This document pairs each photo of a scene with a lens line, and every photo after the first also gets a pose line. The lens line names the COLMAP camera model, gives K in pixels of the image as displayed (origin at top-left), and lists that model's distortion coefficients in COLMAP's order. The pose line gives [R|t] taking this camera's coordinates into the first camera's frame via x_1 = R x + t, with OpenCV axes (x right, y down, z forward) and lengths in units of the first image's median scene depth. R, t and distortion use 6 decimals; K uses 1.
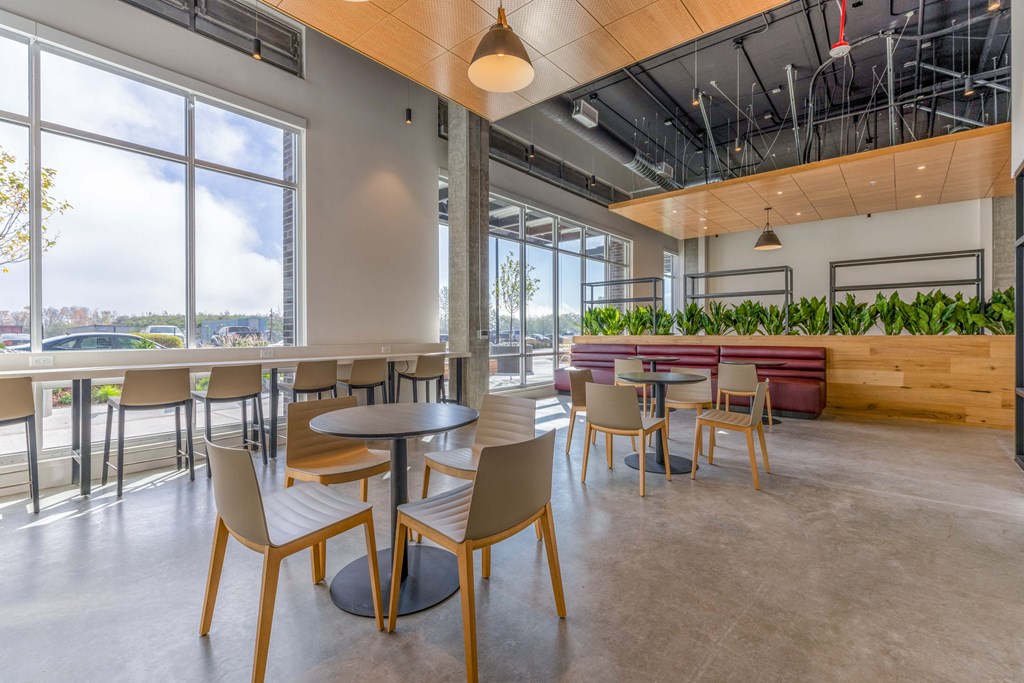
lens RADIAL K [[457.4, 0, 526.1], [0, 457.4, 335.9], [0, 0, 1]] dist [0.001961, -0.000207]
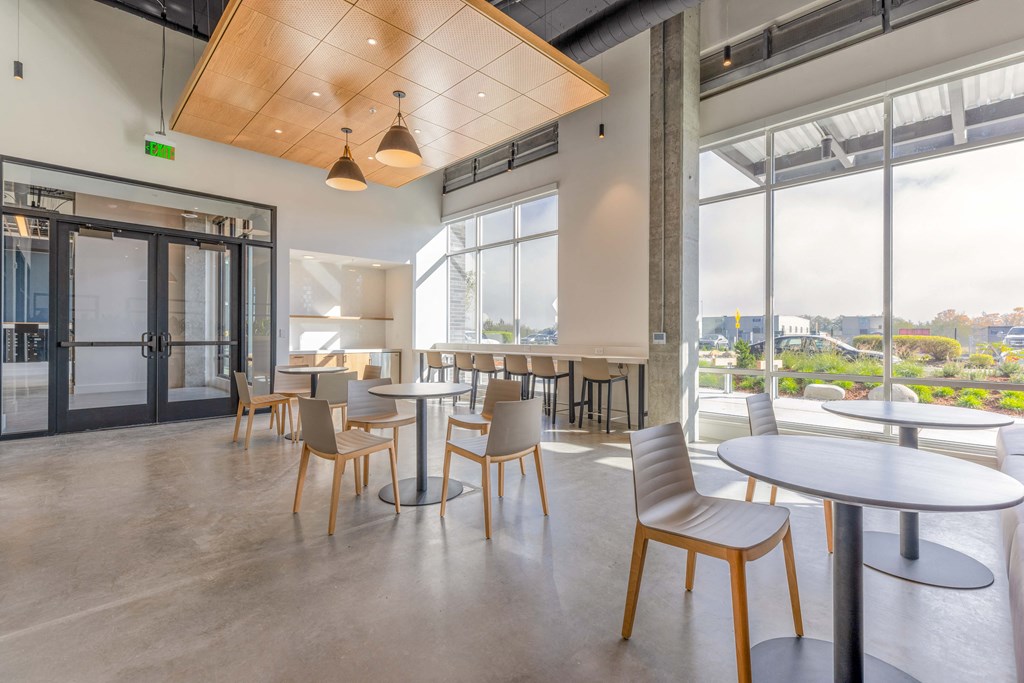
lens RADIAL K [[454.3, 0, 516.2], [0, 454.3, 335.6], [0, 0, 1]] dist [-0.002730, 0.000118]
pose [[-0.097657, 0.001565, -0.995219, 1.472113], [-0.005590, 0.999982, 0.002121, -0.014020], [0.995204, 0.005770, -0.097646, 1.657407]]
